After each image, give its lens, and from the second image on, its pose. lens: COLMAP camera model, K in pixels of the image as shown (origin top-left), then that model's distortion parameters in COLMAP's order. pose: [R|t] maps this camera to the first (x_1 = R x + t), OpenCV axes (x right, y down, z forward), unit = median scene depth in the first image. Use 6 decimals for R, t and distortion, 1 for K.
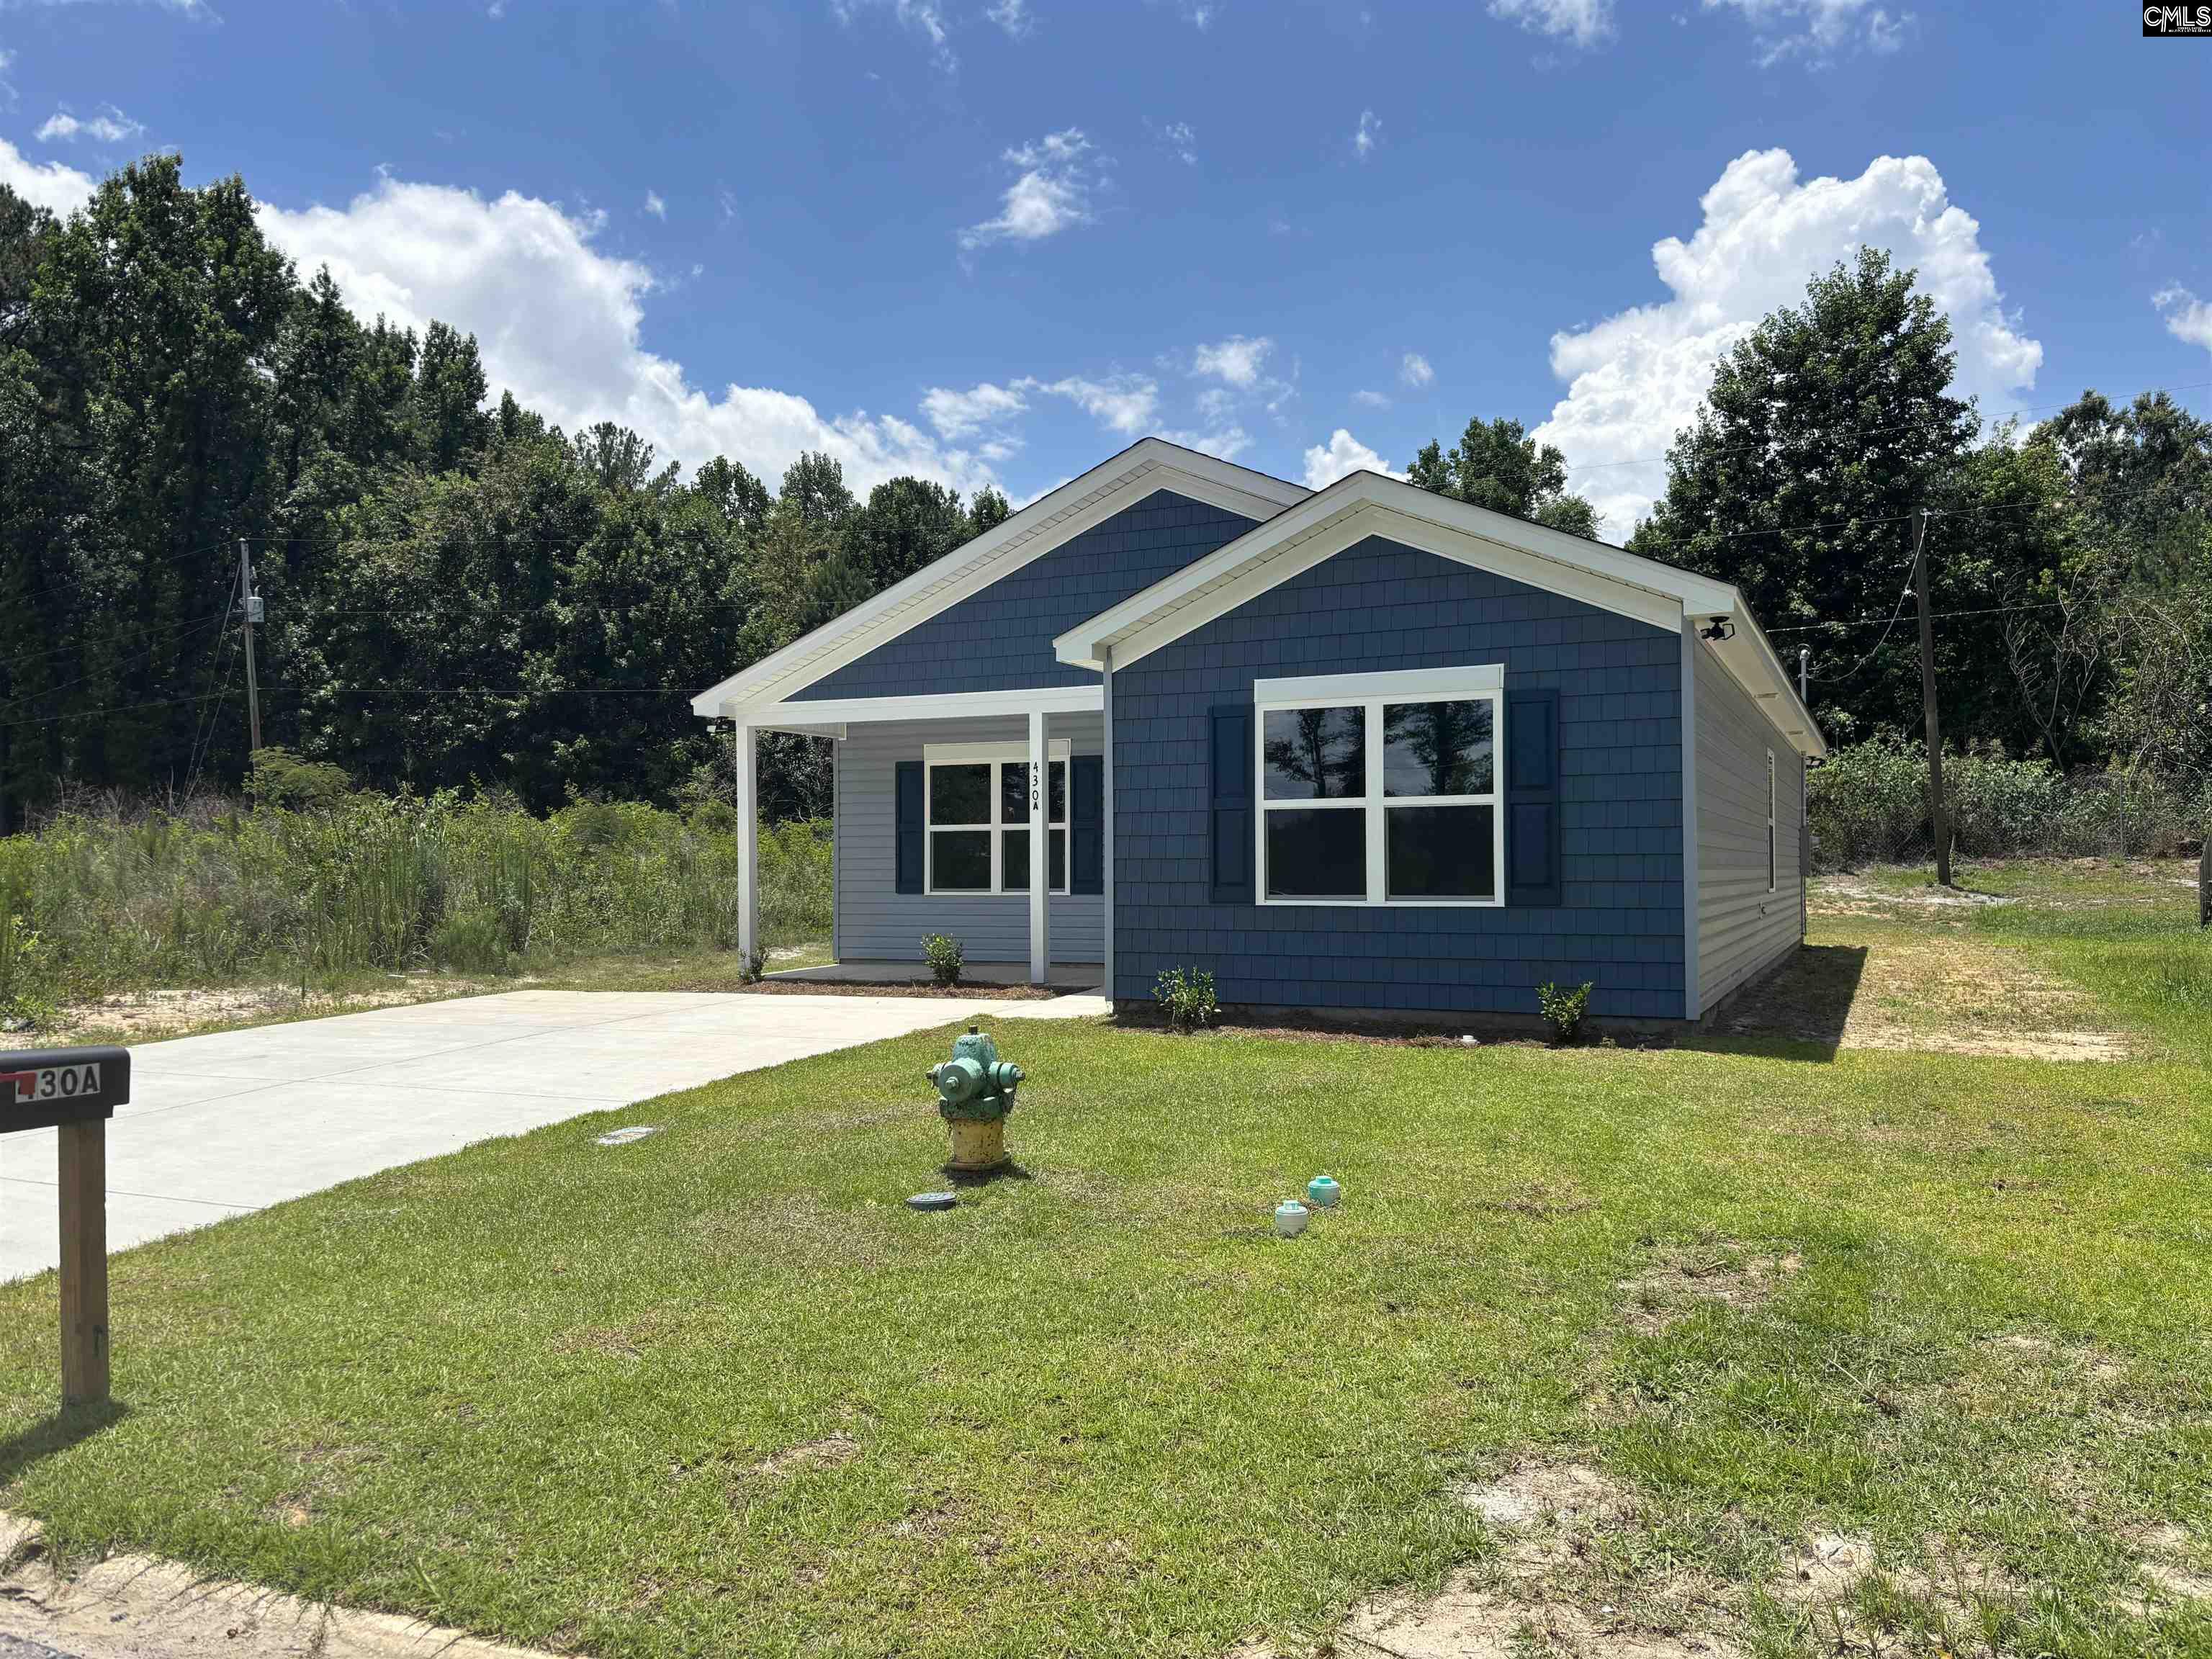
lens RADIAL K [[1679.9, 0, 1093.7], [0, 1679.9, 852.2], [0, 0, 1]] dist [0.036028, -0.045606]
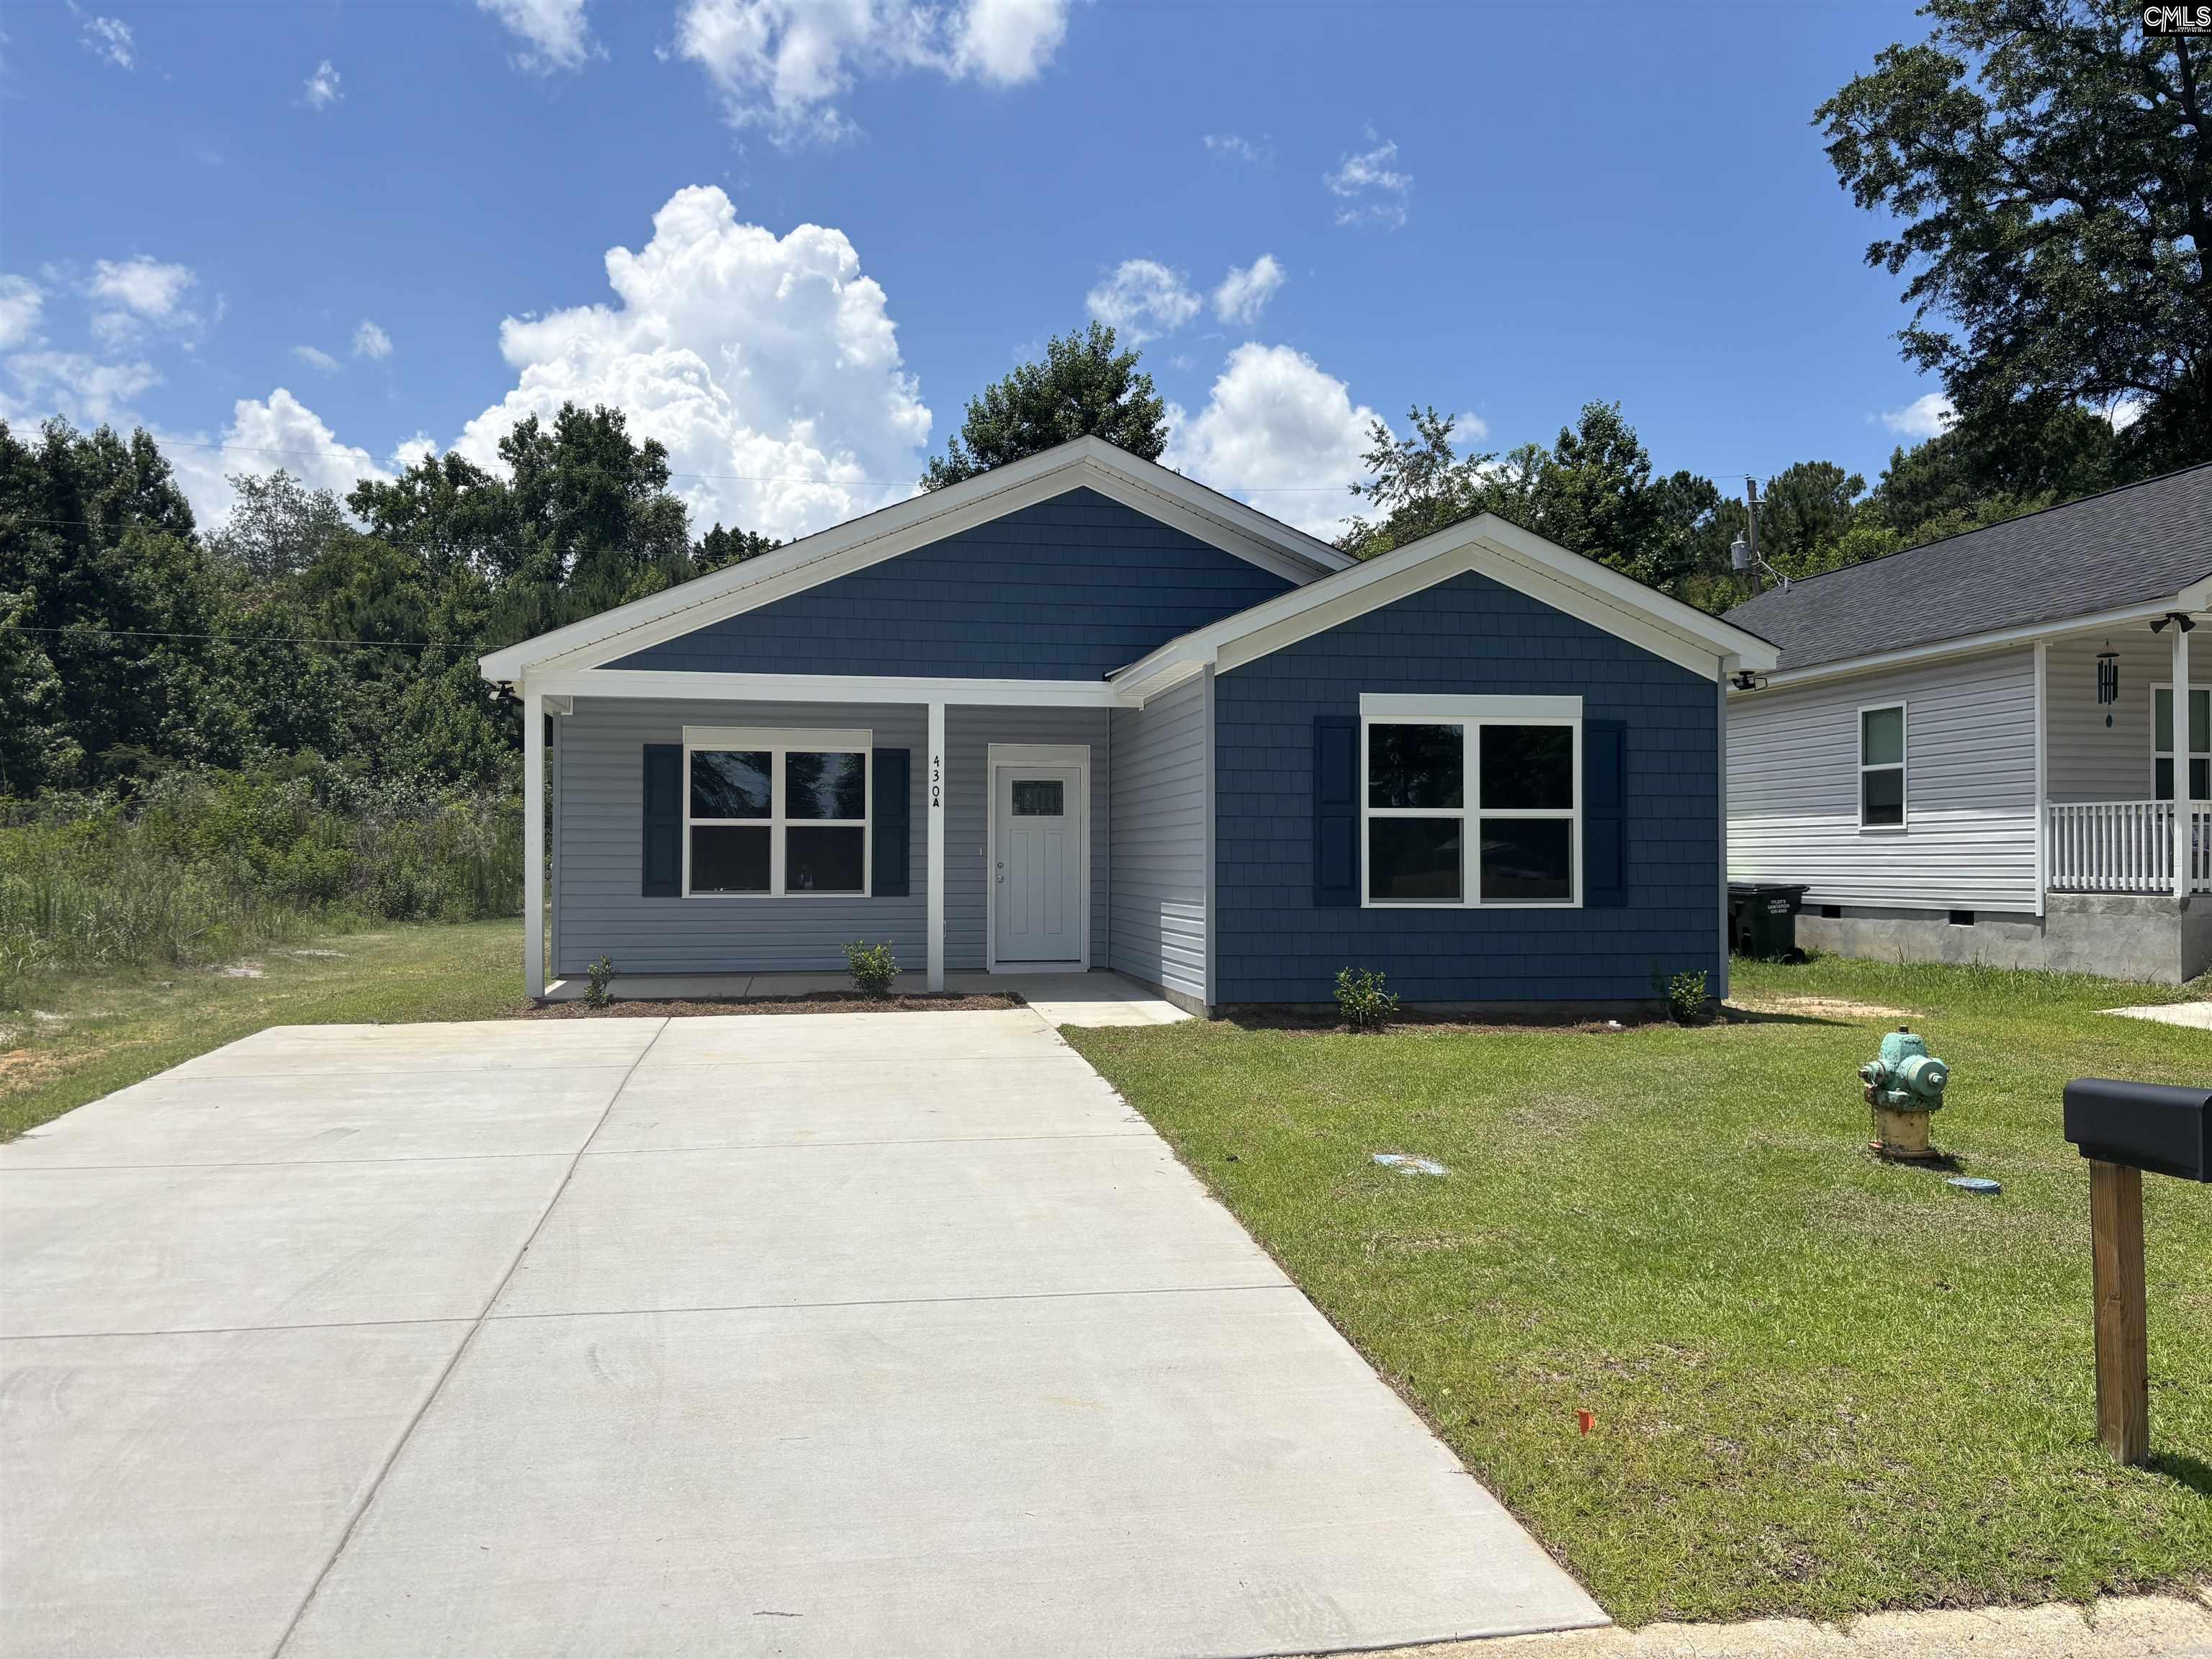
lens RADIAL K [[1679.9, 0, 1095.1], [0, 1679.9, 818.9], [0, 0, 1]] dist [0.036028, -0.045606]
pose [[0.821977, 0.021004, 0.569133, -0.634371], [-0.012024, 0.999737, -0.019530, -0.001413], [-0.569394, 0.009210, 0.822013, 0.227200]]
